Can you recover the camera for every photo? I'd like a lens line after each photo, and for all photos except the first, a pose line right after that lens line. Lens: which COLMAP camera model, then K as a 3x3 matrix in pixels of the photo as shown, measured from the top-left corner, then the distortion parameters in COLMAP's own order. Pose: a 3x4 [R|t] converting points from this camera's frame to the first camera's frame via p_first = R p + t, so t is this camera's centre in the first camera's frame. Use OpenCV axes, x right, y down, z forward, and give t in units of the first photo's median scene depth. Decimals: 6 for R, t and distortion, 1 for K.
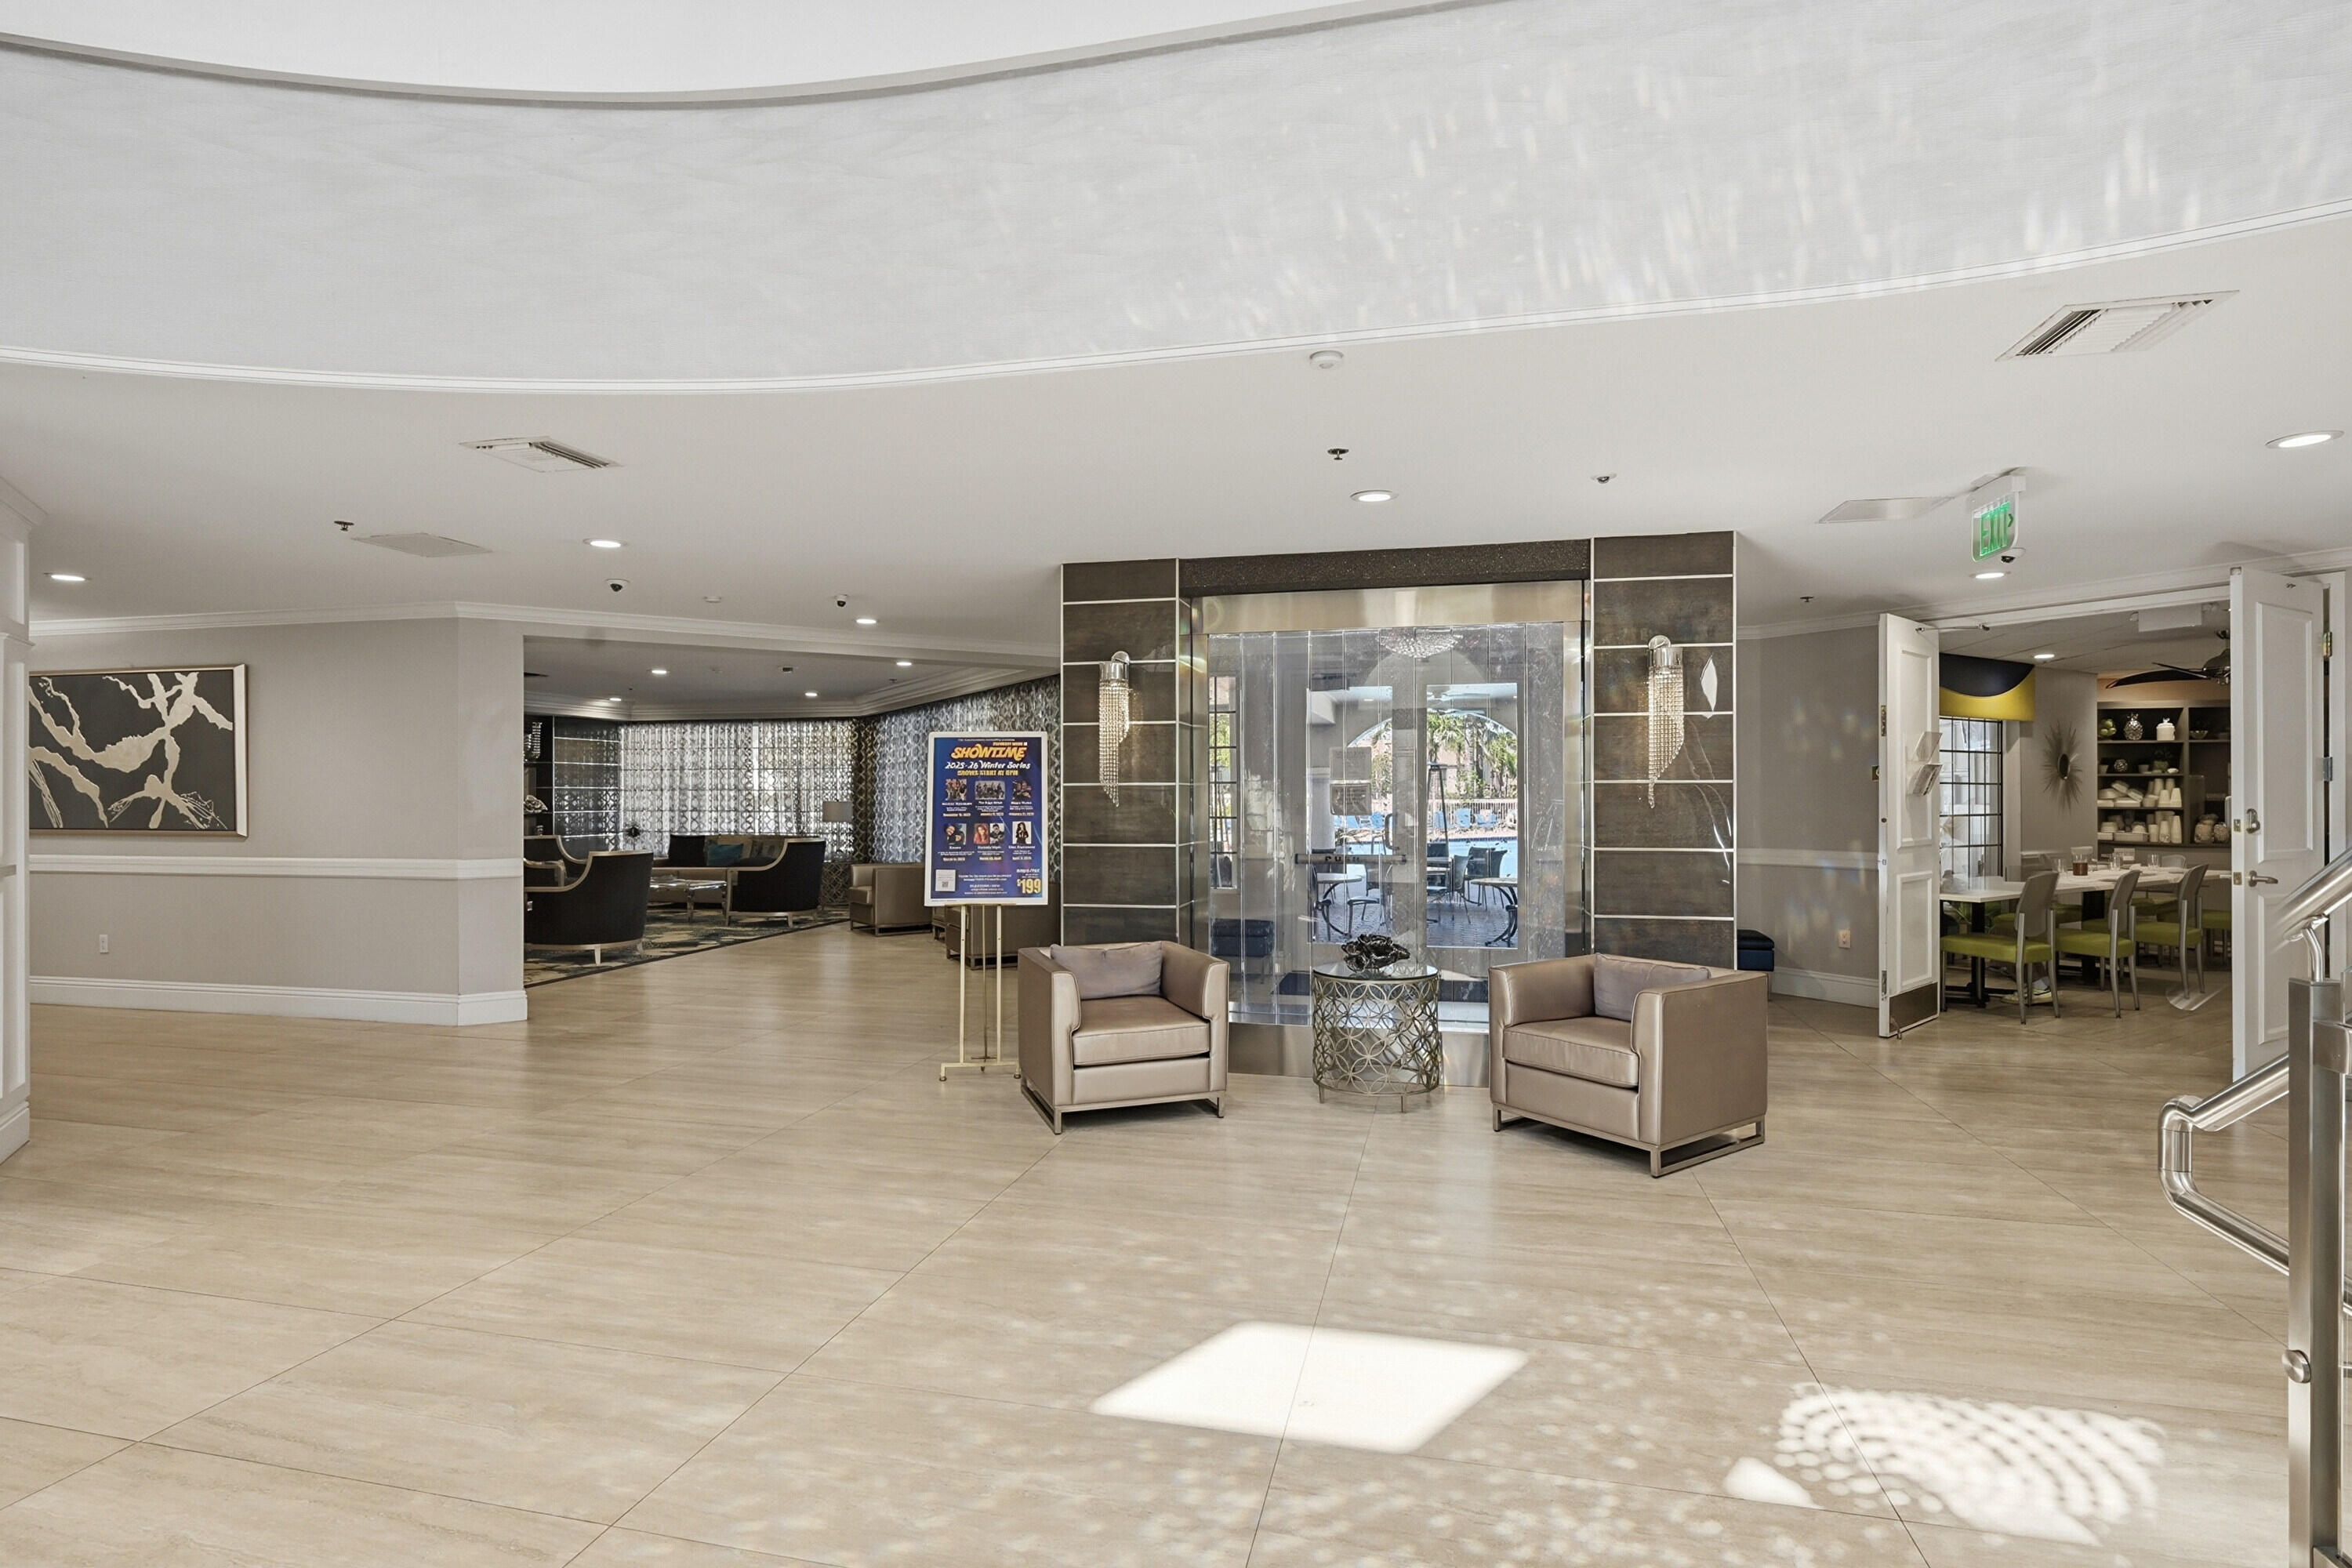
lens RADIAL K [[1164.1, 0, 1168.3], [0, 1164.1, 788.7], [0, 0, 1]] dist [-0.002585, -0.000418]
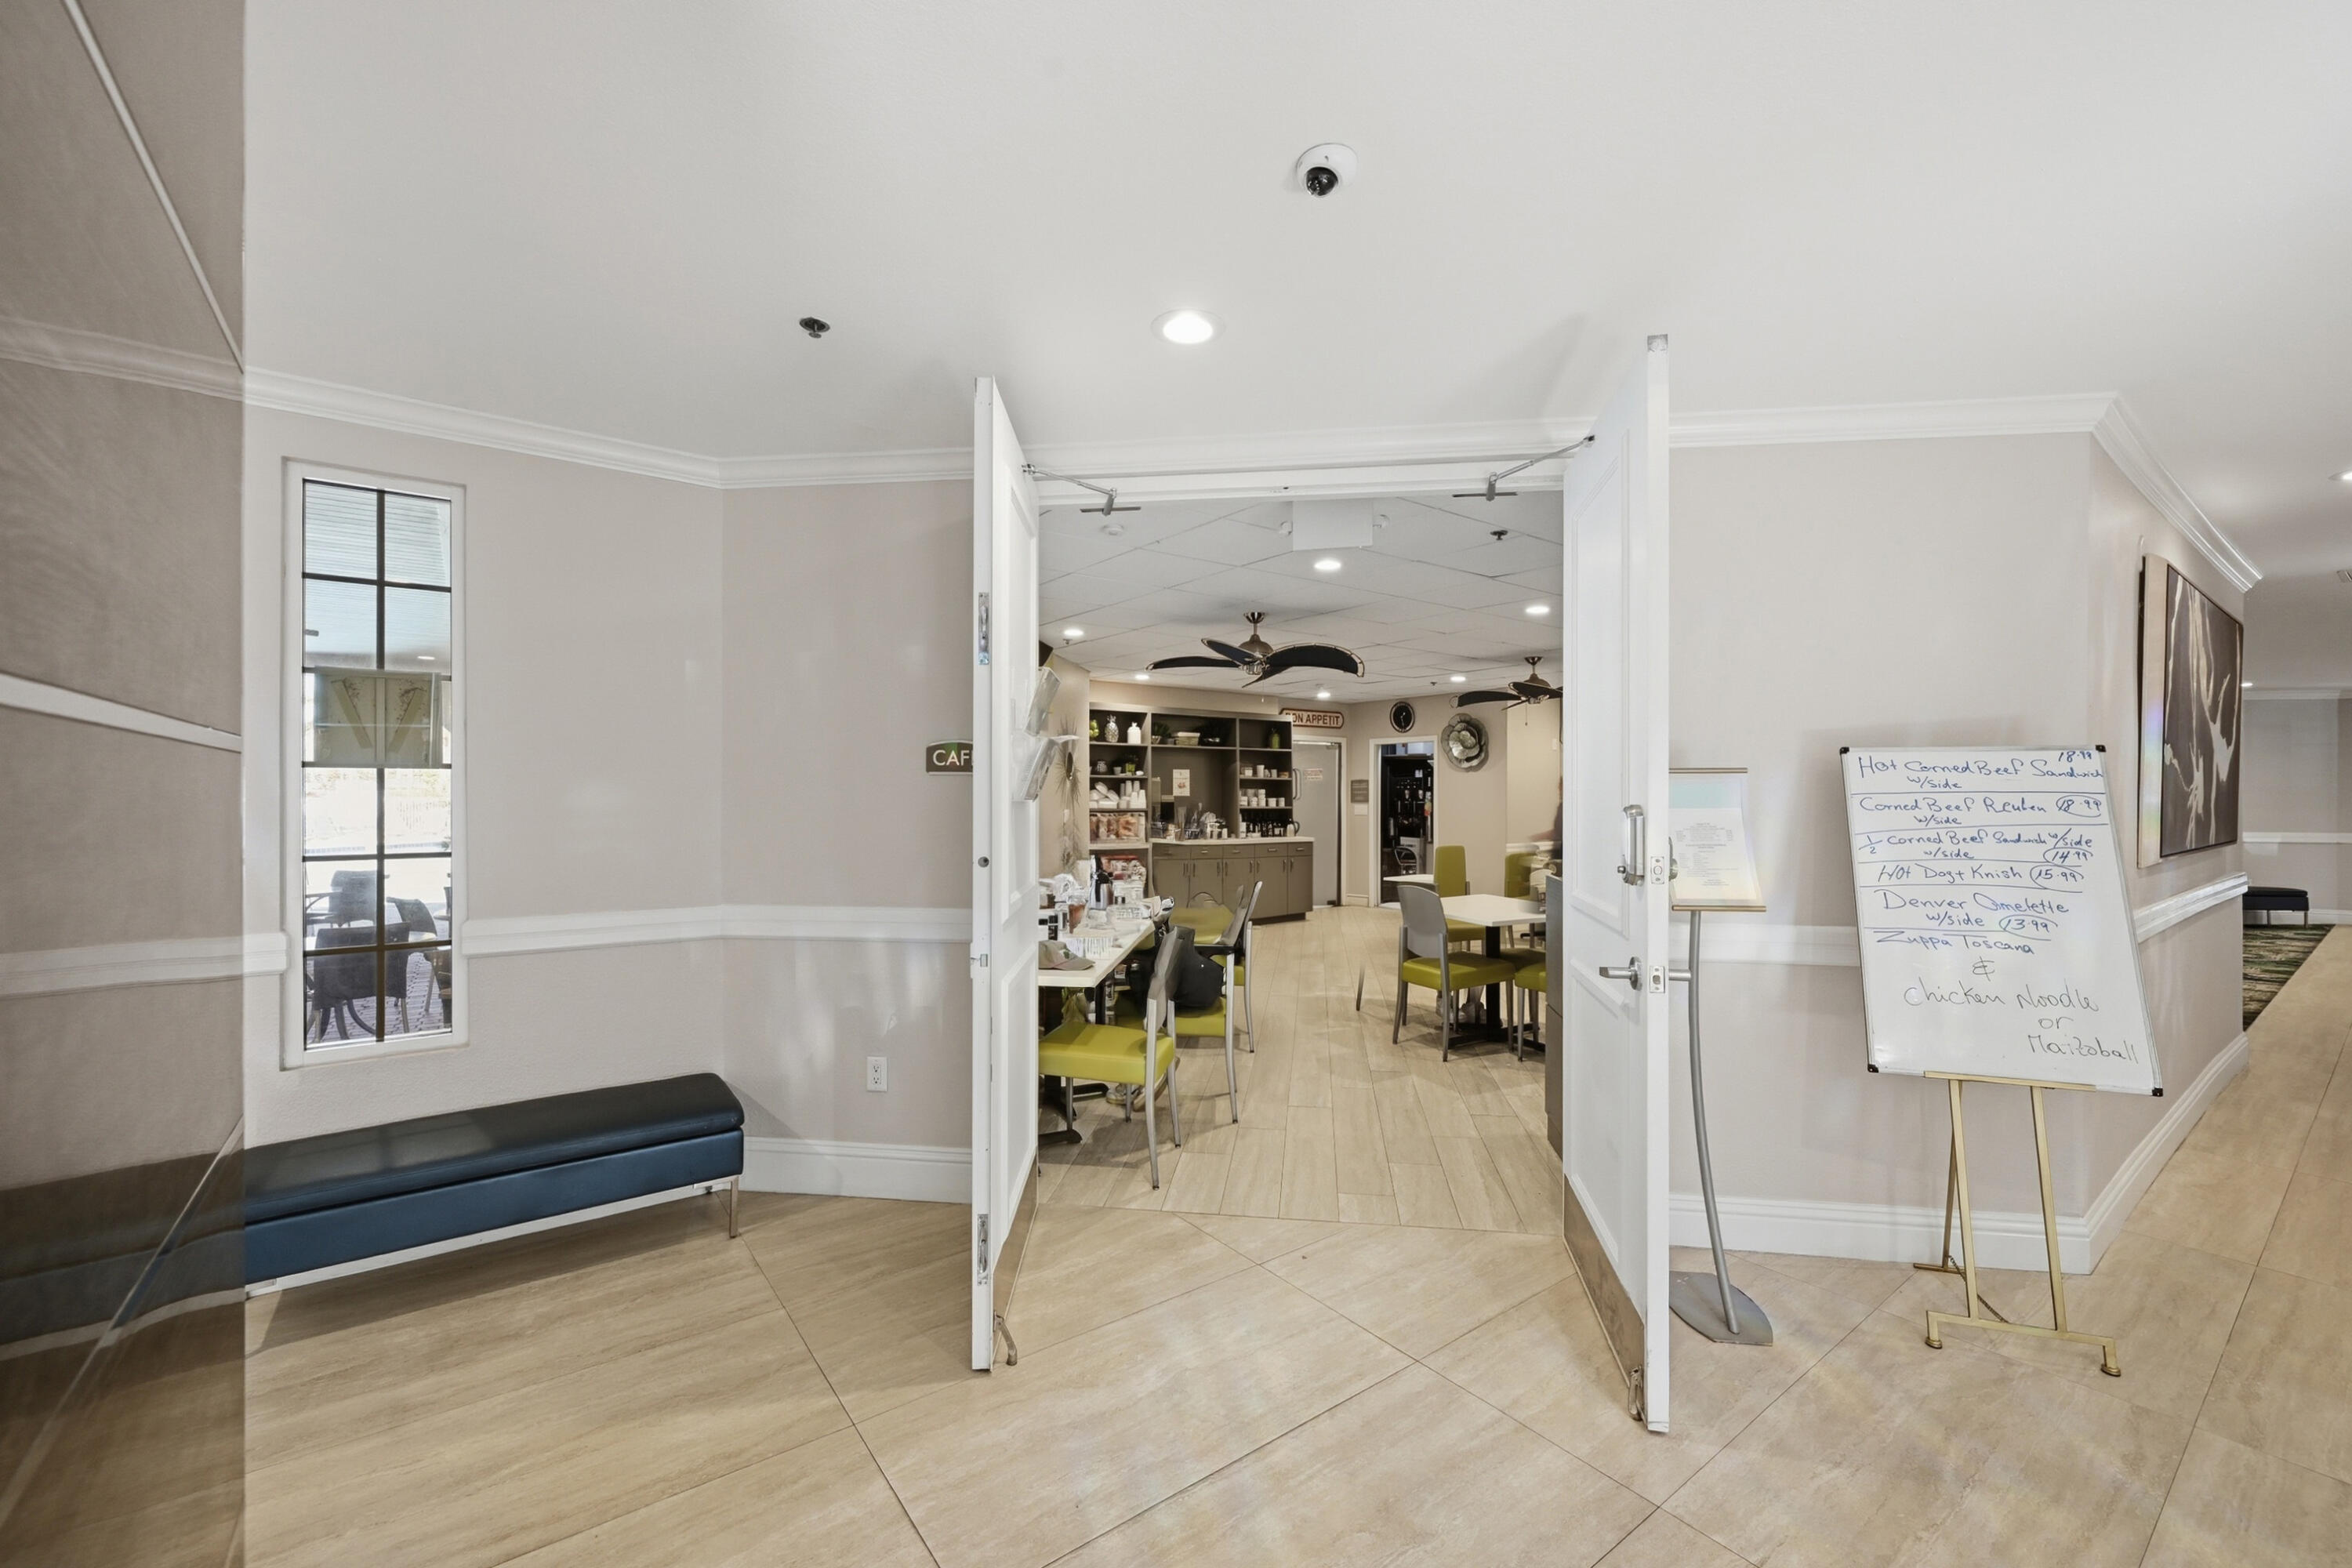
lens RADIAL K [[947.5, 0, 1188.7], [0, 947.5, 786.9], [0, 0, 1]] dist [-0.000406, 0.000096]
pose [[0.628457, 0.008451, 0.777798, 0.236537], [-0.008395, 0.999956, -0.004082, -0.000090], [-0.777799, -0.003964, 0.628501, 0.438339]]
